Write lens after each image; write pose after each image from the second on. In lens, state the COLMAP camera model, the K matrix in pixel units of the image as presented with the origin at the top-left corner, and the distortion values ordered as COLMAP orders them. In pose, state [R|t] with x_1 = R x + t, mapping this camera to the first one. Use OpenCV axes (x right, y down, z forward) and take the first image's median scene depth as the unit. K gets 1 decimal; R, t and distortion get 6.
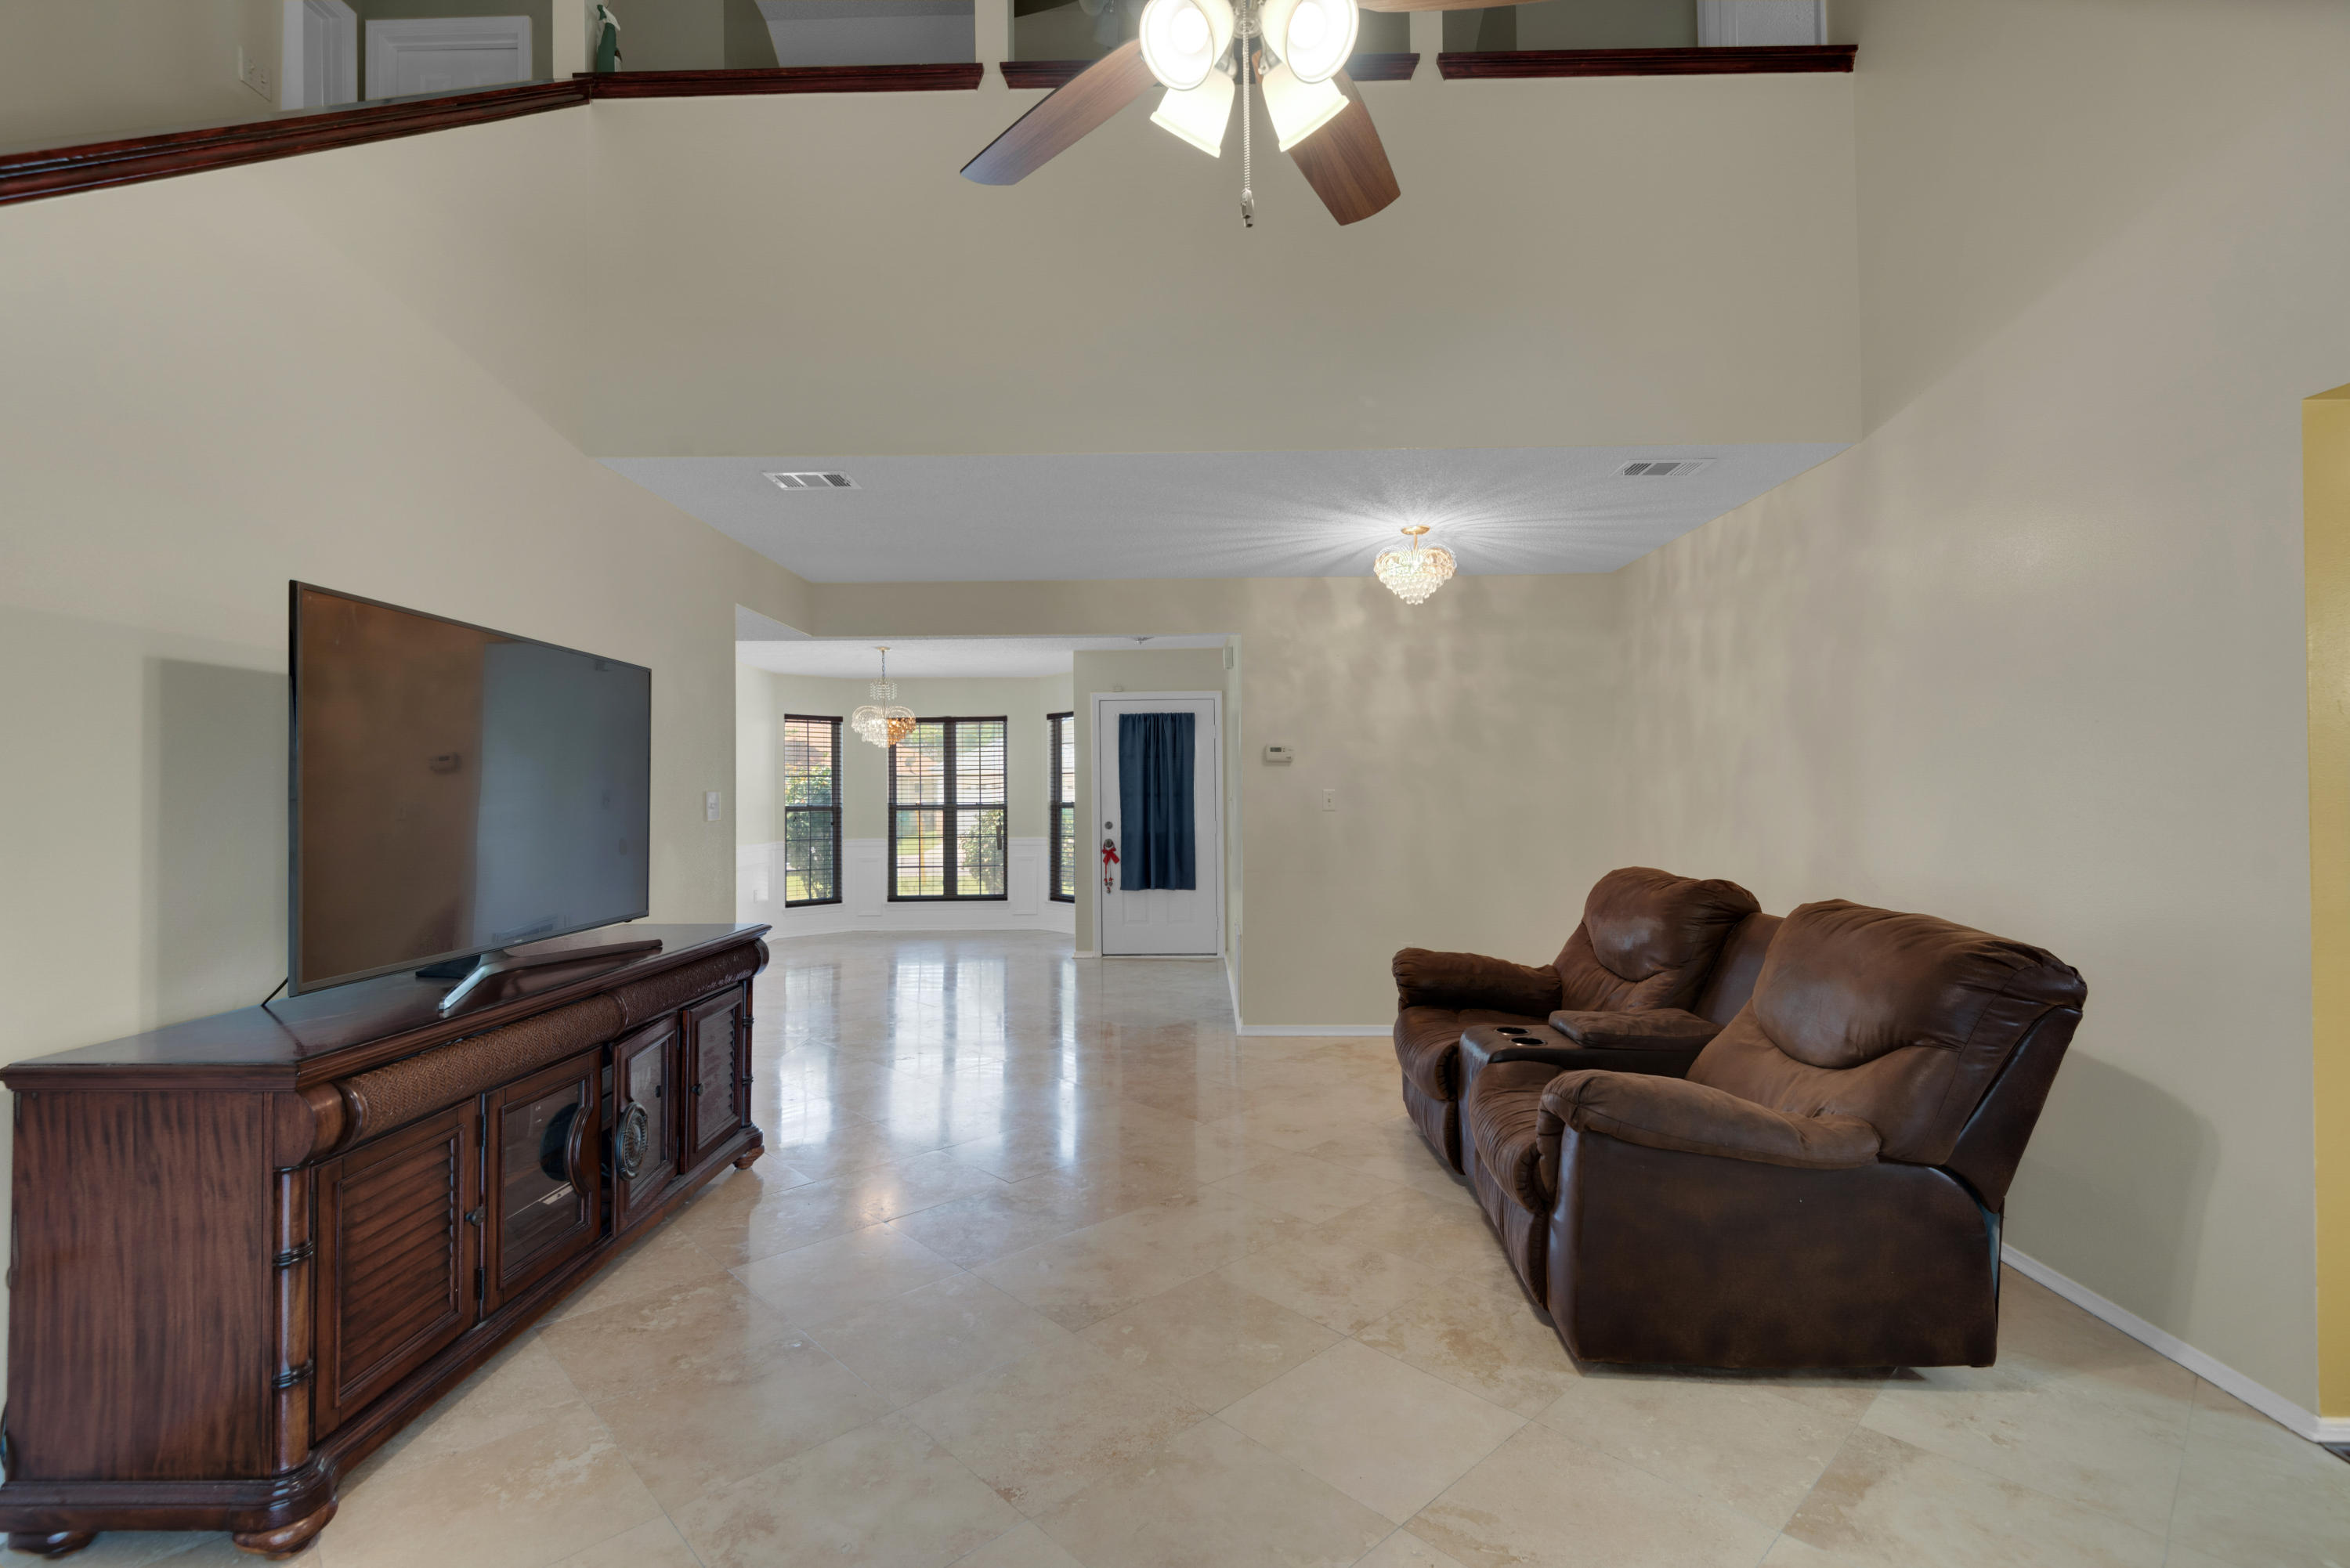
lens RADIAL K [[1061.7, 0, 1167.0], [0, 1061.7, 777.1], [0, 0, 1]] dist [0.032722, -0.021785]
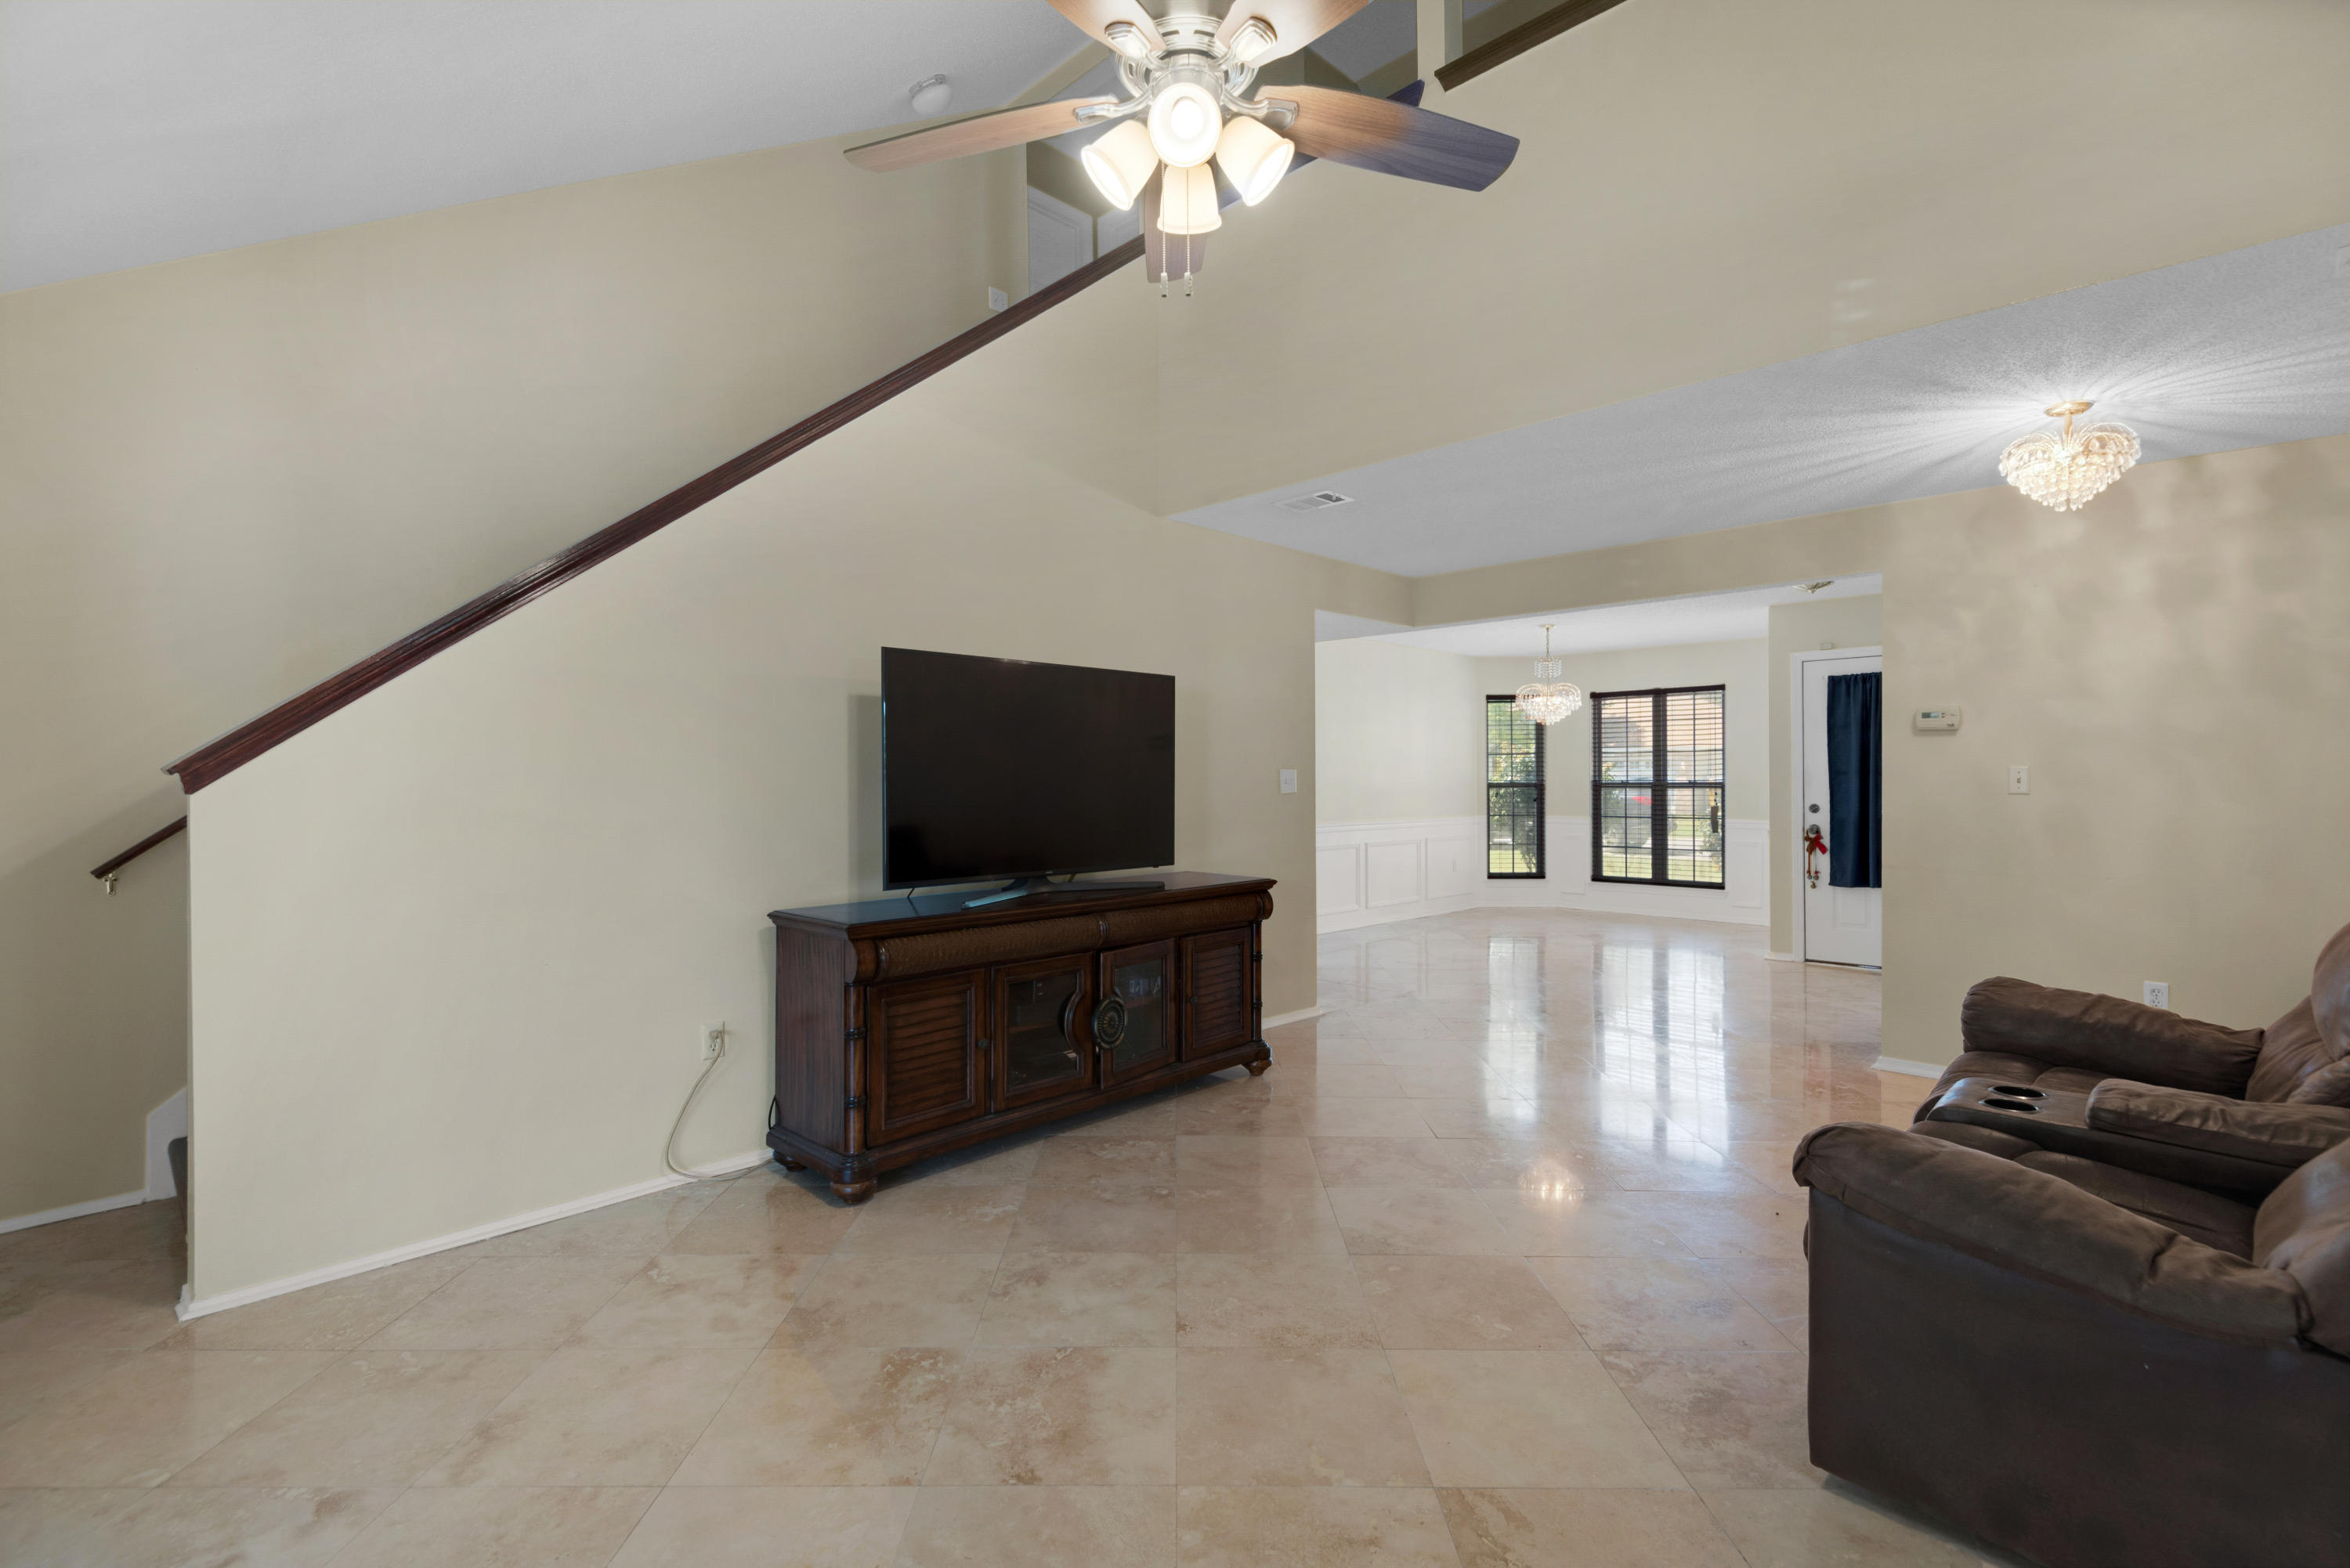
lens RADIAL K [[1065.8, 0, 1166.2], [0, 1065.8, 779.7], [0, 0, 1]] dist [0.041115, -0.027813]
pose [[0.723019, 0.006953, -0.690794, 0.246094], [0.009949, 0.999741, 0.020477, -0.000438], [0.690757, -0.021678, 0.722762, 0.030668]]
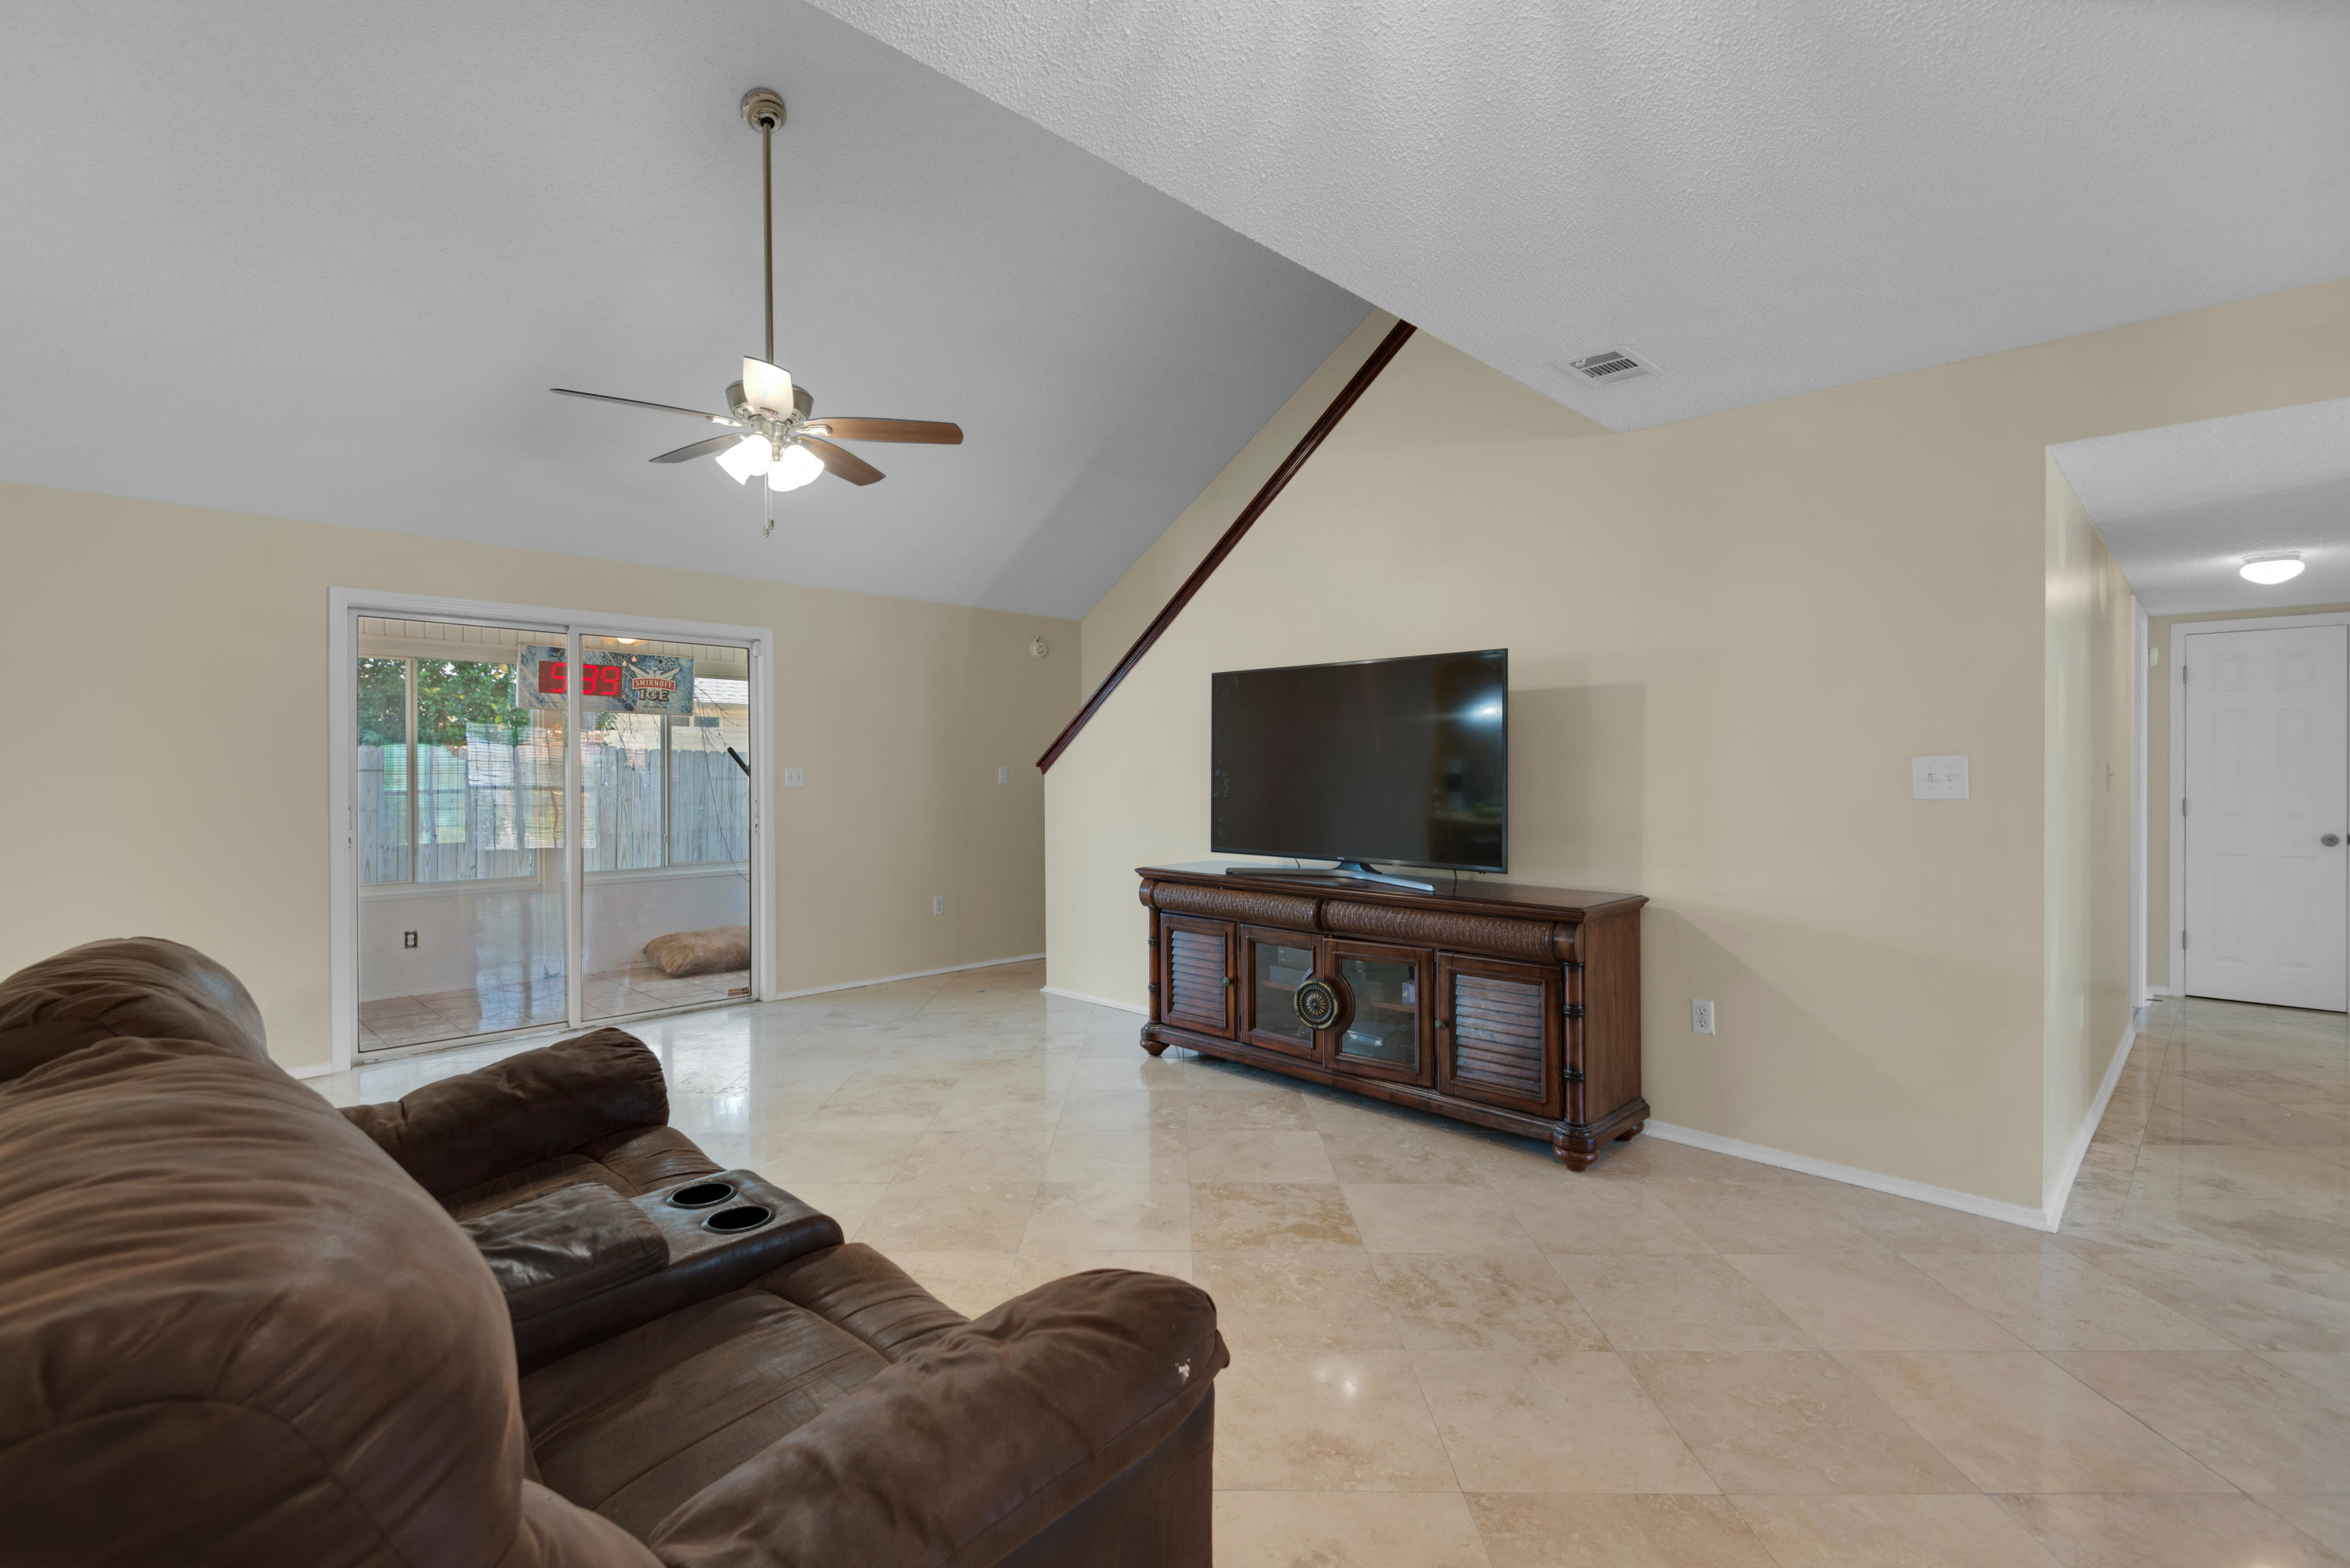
lens RADIAL K [[1056.6, 0, 1157.4], [0, 1056.6, 775.9], [0, 0, 1]] dist [0.036691, -0.018269]
pose [[-0.692593, 0.011532, -0.721236, 0.331274], [0.018266, 0.999832, -0.001554, 0.014774], [0.721097, -0.014251, -0.692688, 0.901884]]
